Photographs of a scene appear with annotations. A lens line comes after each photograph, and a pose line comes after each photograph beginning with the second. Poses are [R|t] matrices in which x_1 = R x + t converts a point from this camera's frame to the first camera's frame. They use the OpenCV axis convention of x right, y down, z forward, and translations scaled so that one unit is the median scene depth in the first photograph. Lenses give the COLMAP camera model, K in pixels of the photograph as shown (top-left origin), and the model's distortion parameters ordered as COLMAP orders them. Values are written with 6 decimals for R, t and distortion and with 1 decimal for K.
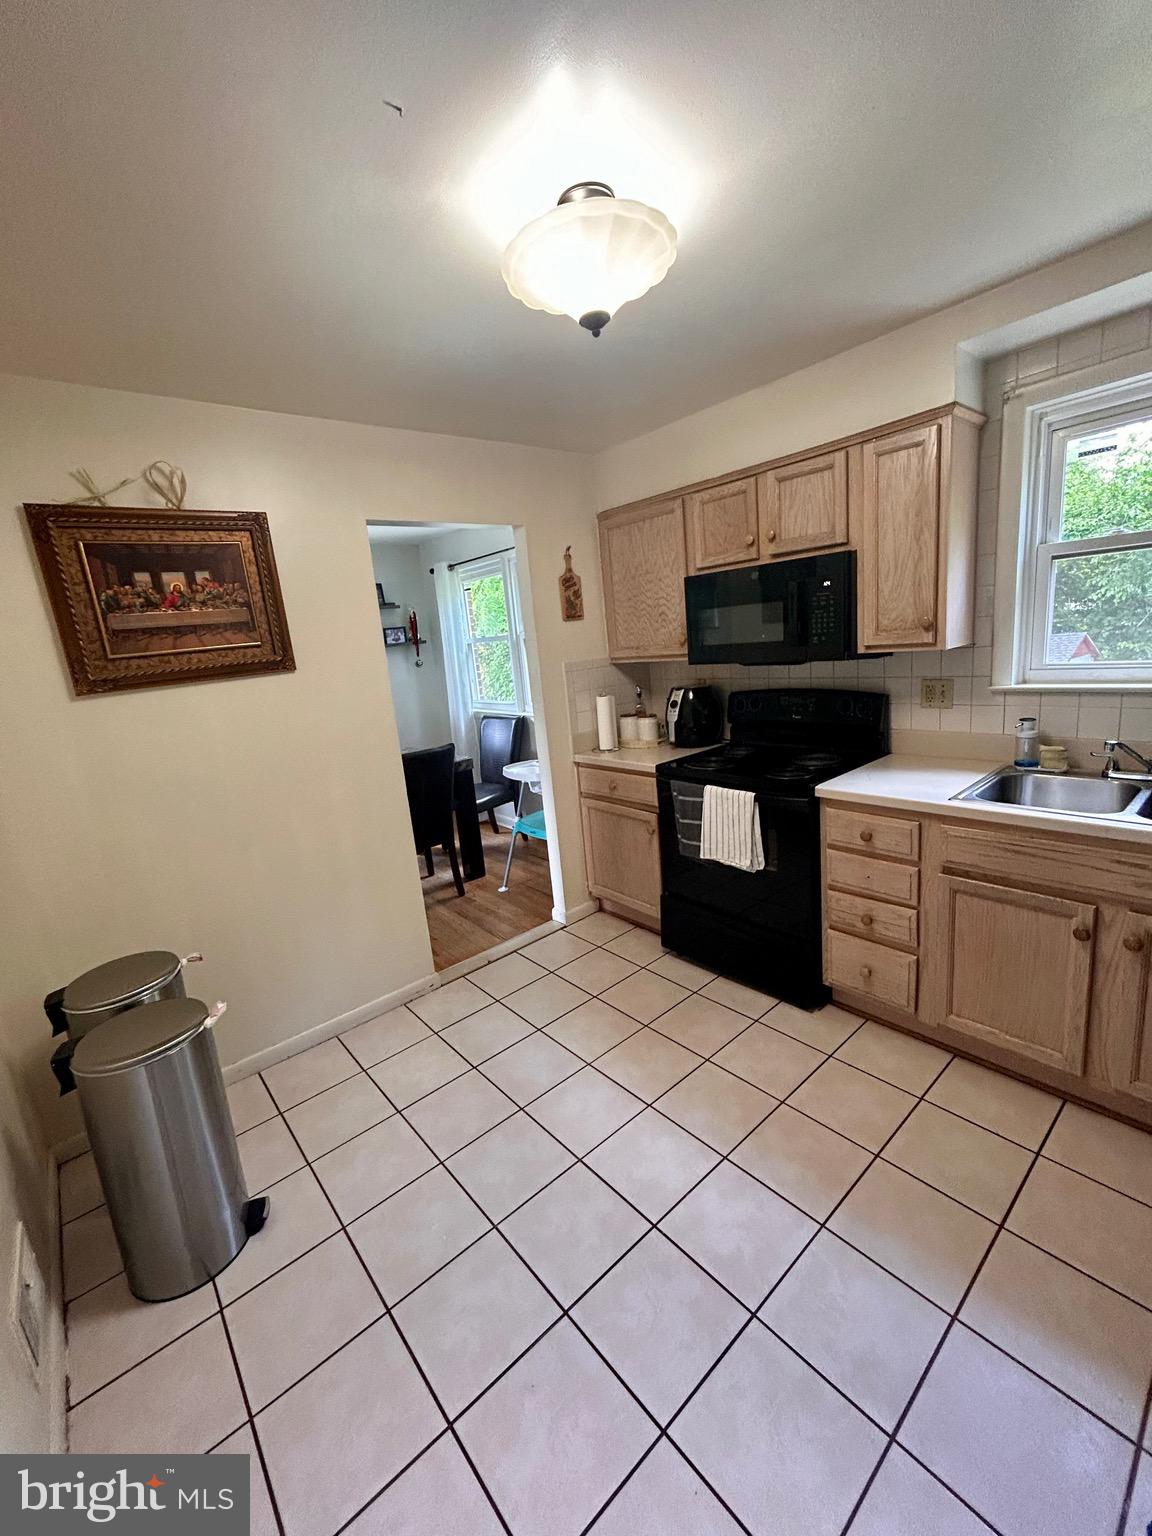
lens RADIAL K [[619.9, 0, 573.9], [0, 619.9, 762.8], [0, 0, 1]] dist [-0.003061, 0.000651]
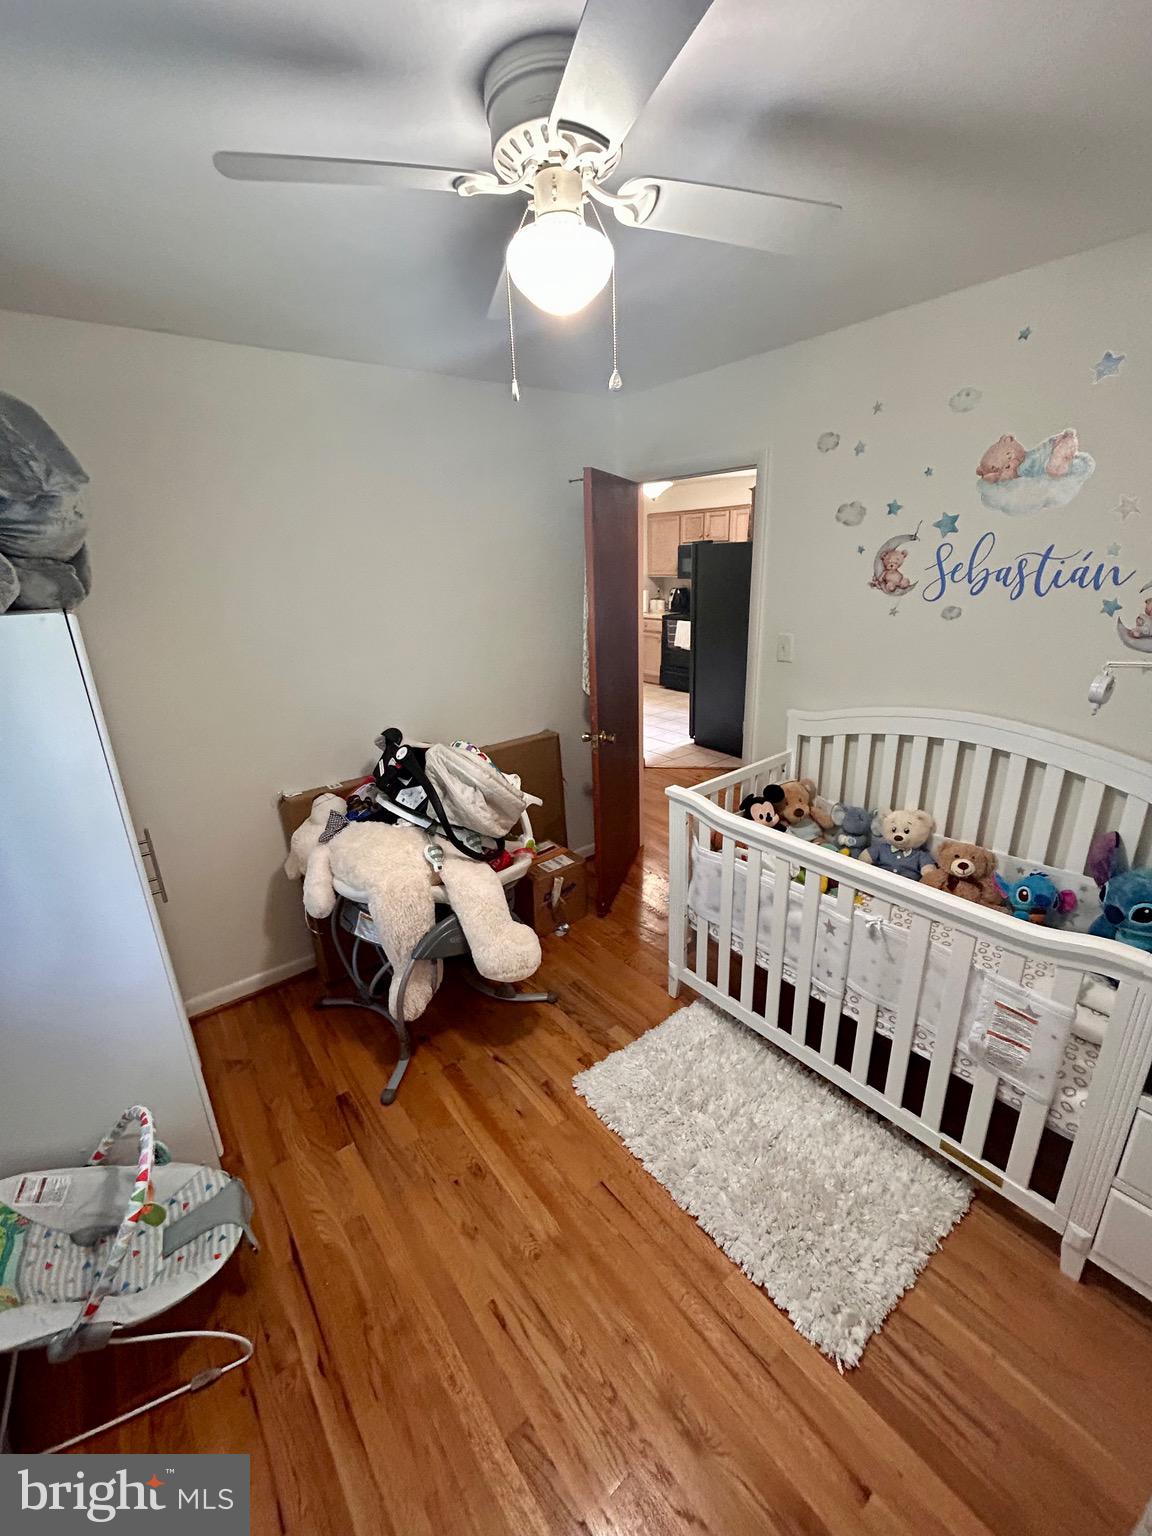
lens RADIAL K [[620.0, 0, 574.5], [0, 620.0, 762.6], [0, 0, 1]] dist [0.000174, -0.001220]
pose [[0.997497, 0.066352, -0.024420, -0.147380], [-0.062839, 0.990298, 0.123942, 0.338308], [0.032407, -0.122098, 0.991989, -1.848394]]
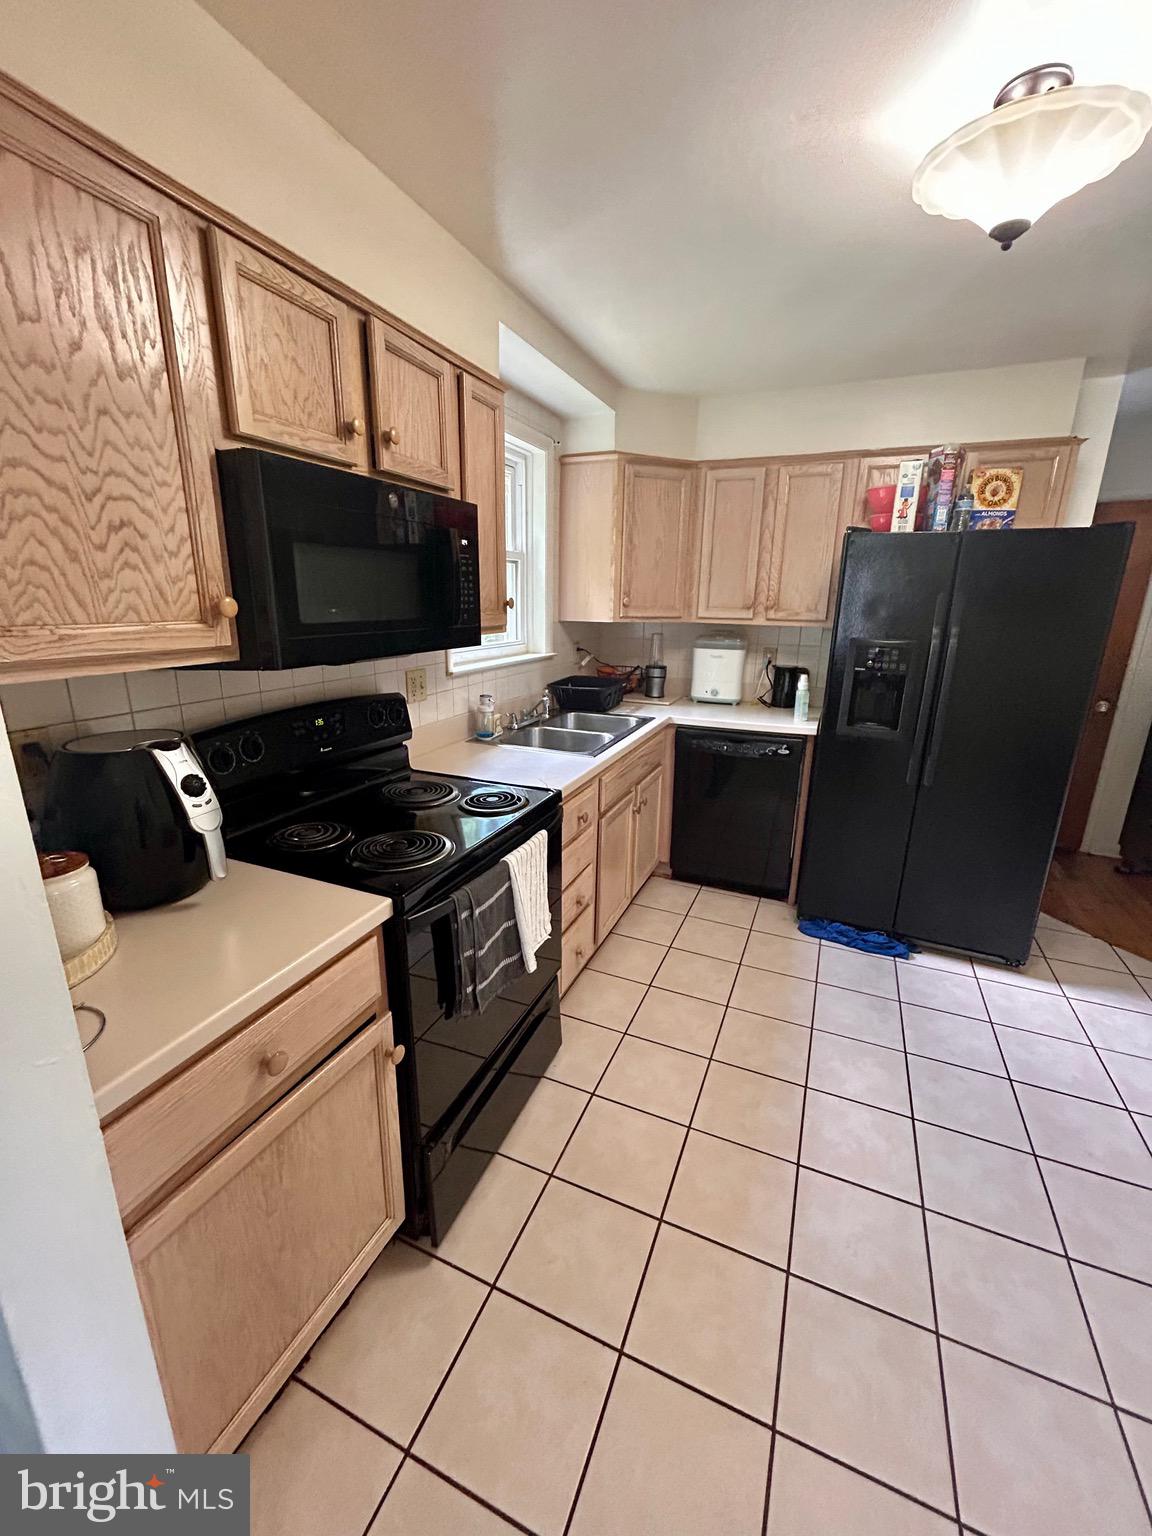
lens RADIAL K [[619.9, 0, 573.9], [0, 619.9, 762.8], [0, 0, 1]] dist [-0.003061, 0.000651]
pose [[-0.440749, -0.153121, 0.884474, -0.294799], [0.206973, 0.941456, 0.266124, -0.175781], [-0.873443, 0.300356, -0.383254, 1.045544]]
